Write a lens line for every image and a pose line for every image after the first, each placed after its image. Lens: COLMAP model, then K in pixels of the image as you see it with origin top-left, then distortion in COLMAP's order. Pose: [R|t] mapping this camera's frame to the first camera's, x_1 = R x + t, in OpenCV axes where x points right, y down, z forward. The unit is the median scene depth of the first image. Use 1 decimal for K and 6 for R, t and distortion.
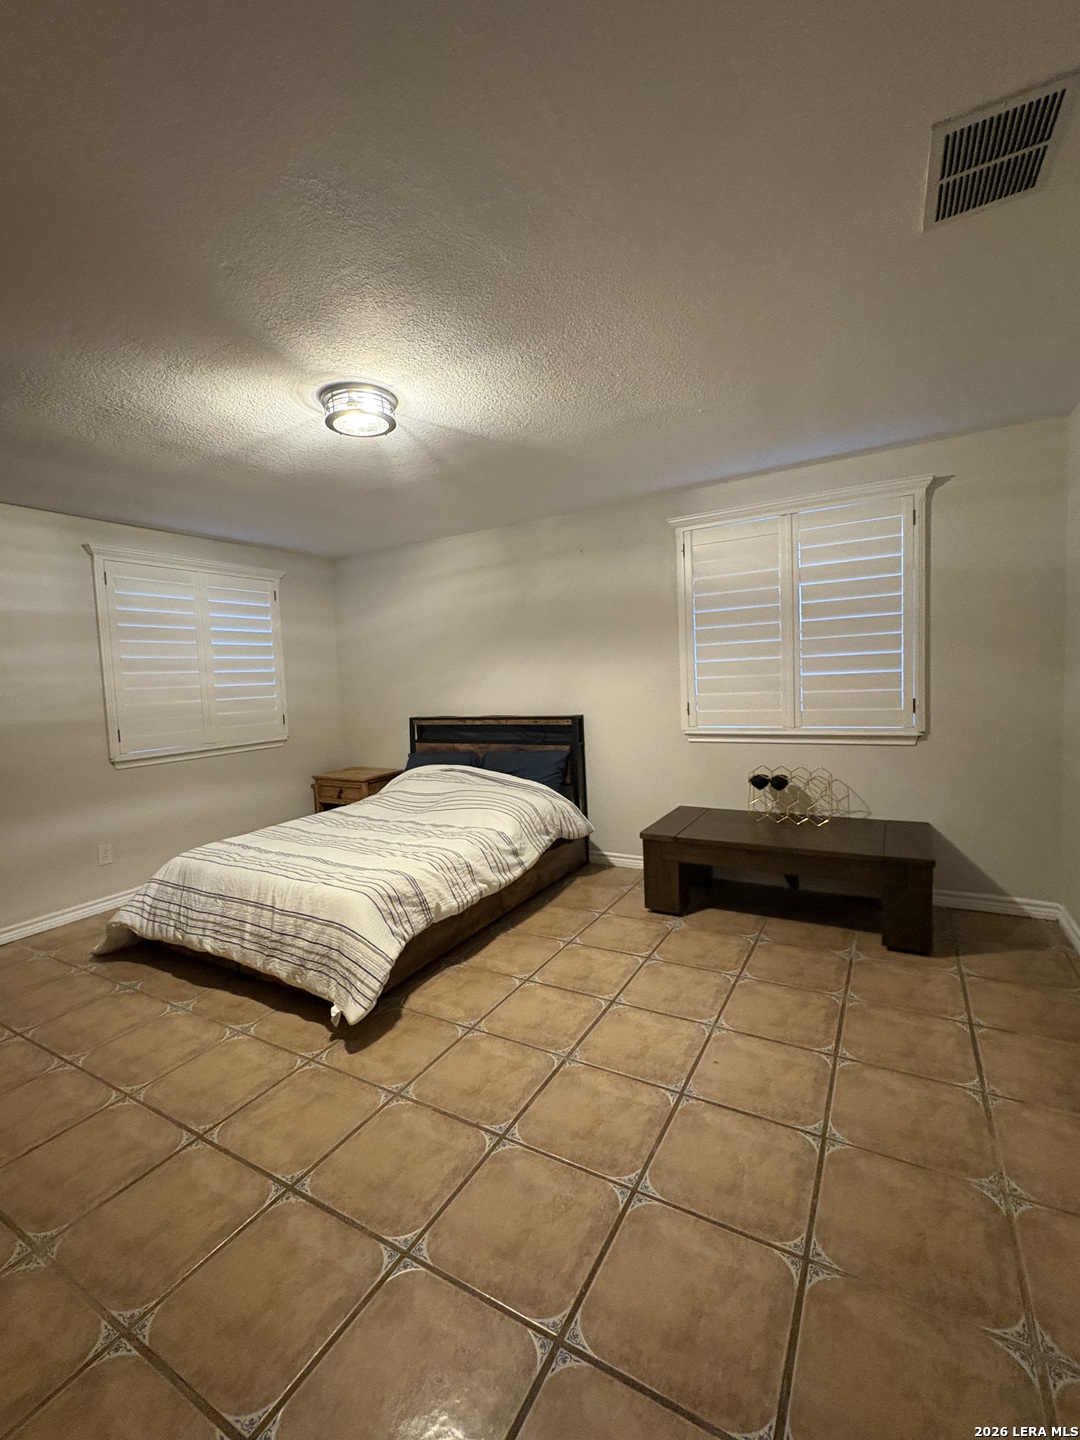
lens RADIAL K [[619.1, 0, 540.0], [0, 619.1, 720.0], [0, 0, 1]] dist [0.001622, -0.000432]
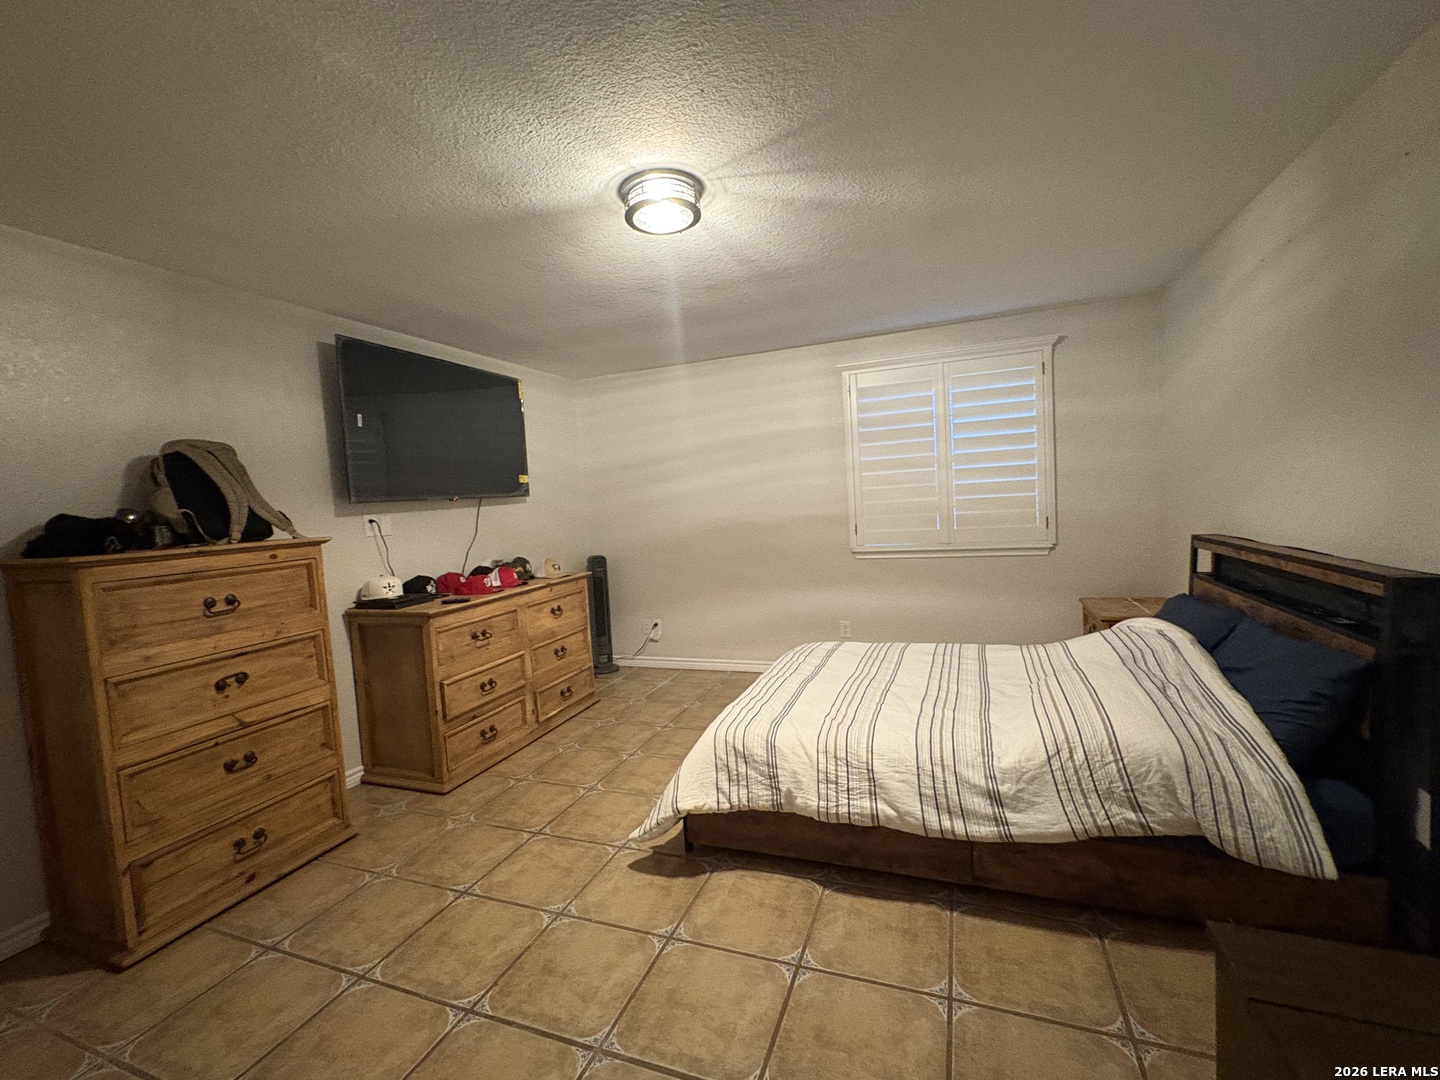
lens RADIAL K [[619.1, 0, 720.0], [0, 619.1, 540.0], [0, 0, 1]] dist [0.001622, -0.000432]
pose [[0.149929, 0.100102, -0.983616, 0.500318], [-0.015759, 0.994977, 0.098856, -0.080234], [0.988571, 0.000679, 0.150753, 0.726311]]
